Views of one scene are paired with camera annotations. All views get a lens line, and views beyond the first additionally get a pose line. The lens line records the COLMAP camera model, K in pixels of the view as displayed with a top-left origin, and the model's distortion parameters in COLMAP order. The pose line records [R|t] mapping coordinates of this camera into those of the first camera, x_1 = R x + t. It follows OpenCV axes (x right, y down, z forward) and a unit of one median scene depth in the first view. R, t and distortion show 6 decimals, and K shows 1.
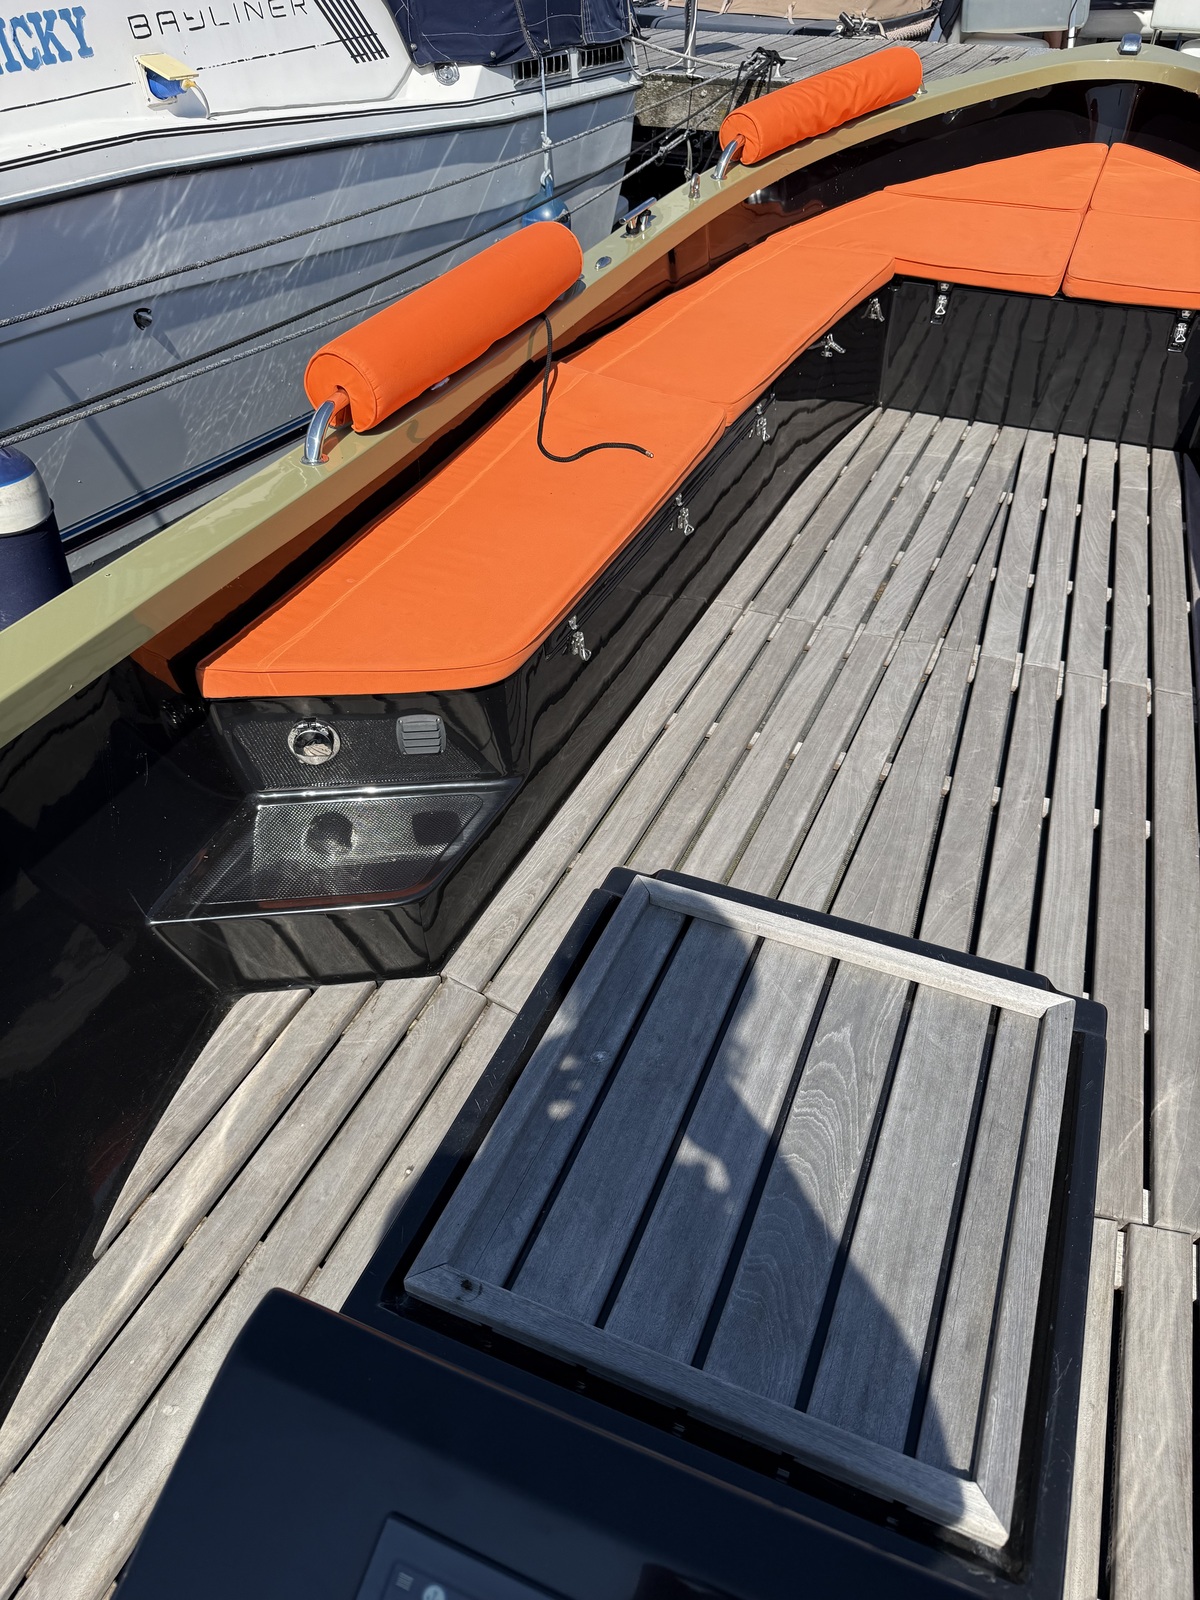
lens RADIAL K [[1135.1, 0, 585.4], [0, 1135.1, 783.1], [0, 0, 1]] dist [0.047199, -0.060120]
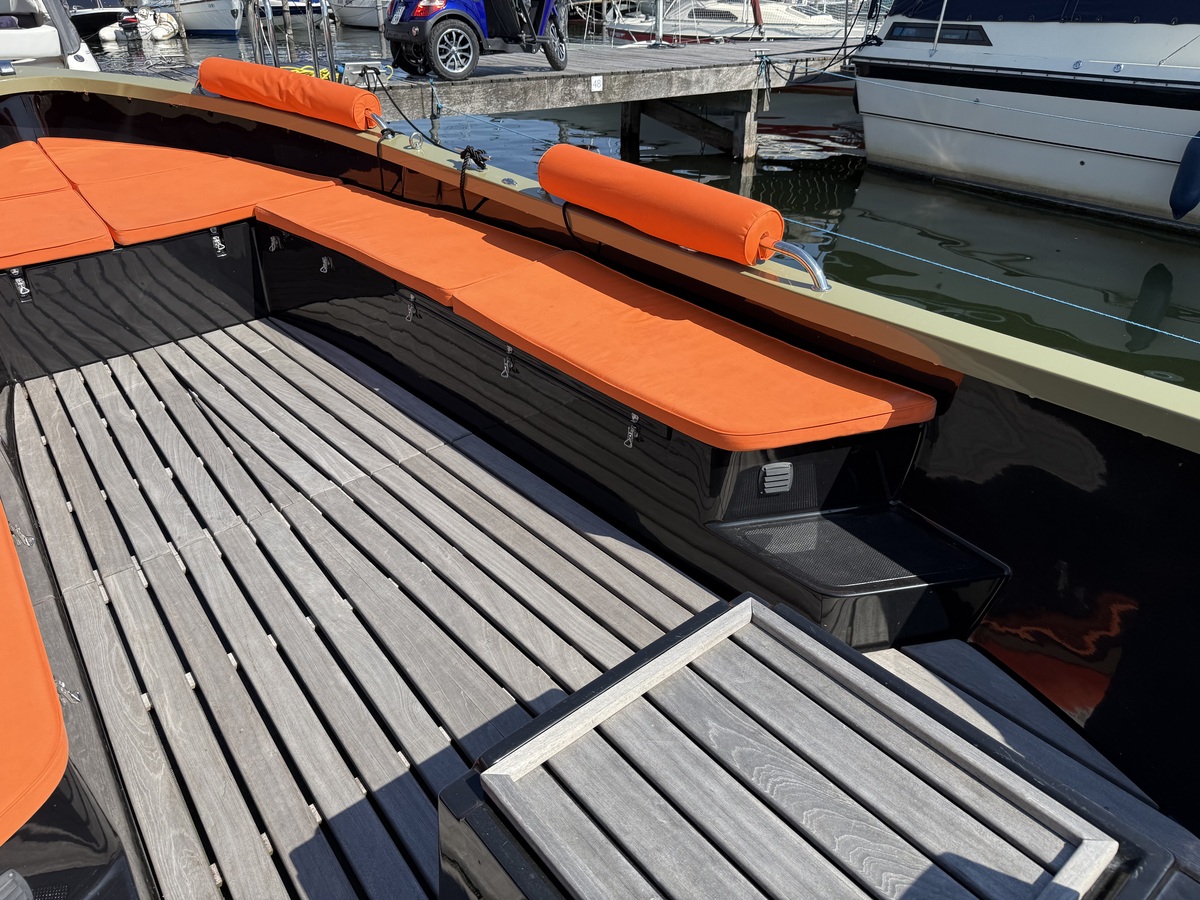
lens RADIAL K [[851.3, 0, 588.7], [0, 851.3, 452.7], [0, 0, 1]] dist [0.047199, -0.060120]
pose [[0.467469, -0.472460, 0.747165, -0.181740], [0.575681, 0.804115, 0.148293, -0.110475], [-0.670869, 0.360806, 0.647884, 0.163790]]
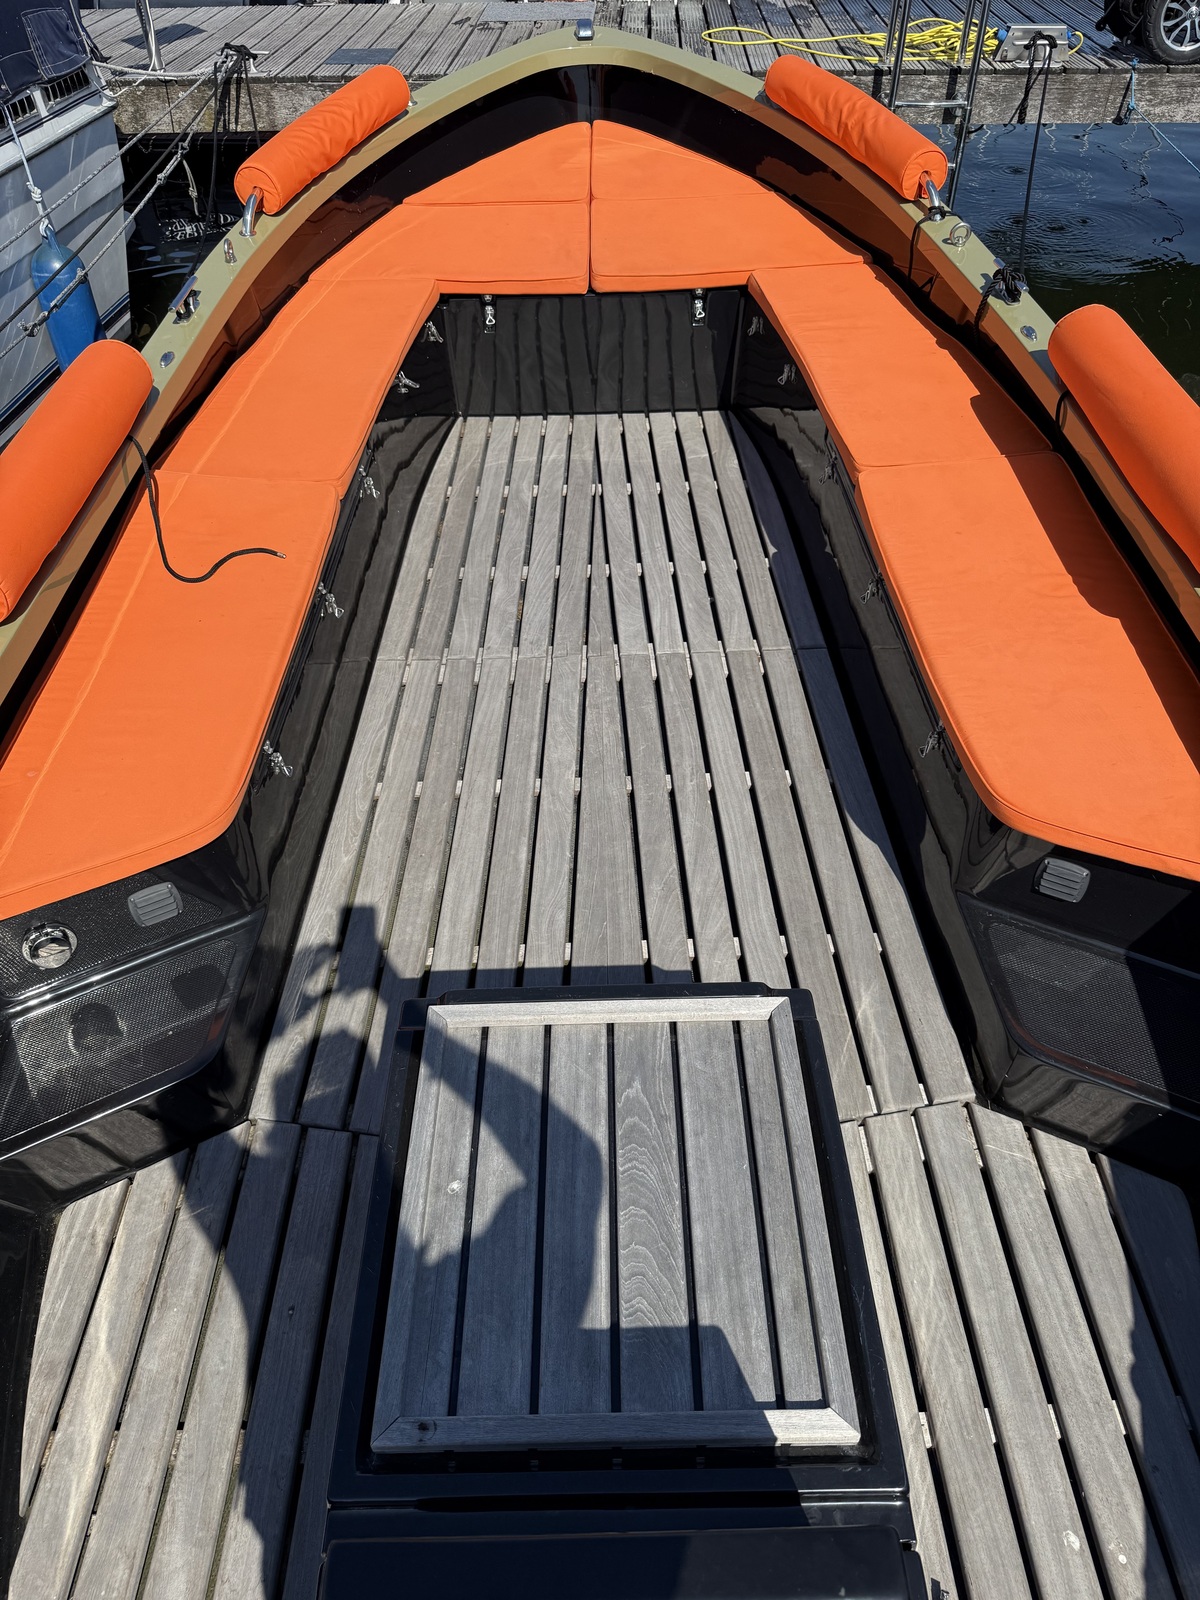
lens RADIAL K [[1135.1, 0, 590.1], [0, 1135.1, 799.8], [0, 0, 1]] dist [0.047199, -0.060120]
pose [[0.917788, -0.289882, 0.271356, -0.027953], [0.269305, 0.956627, 0.111084, -0.102817], [-0.291788, -0.028874, 0.956047, -0.070003]]
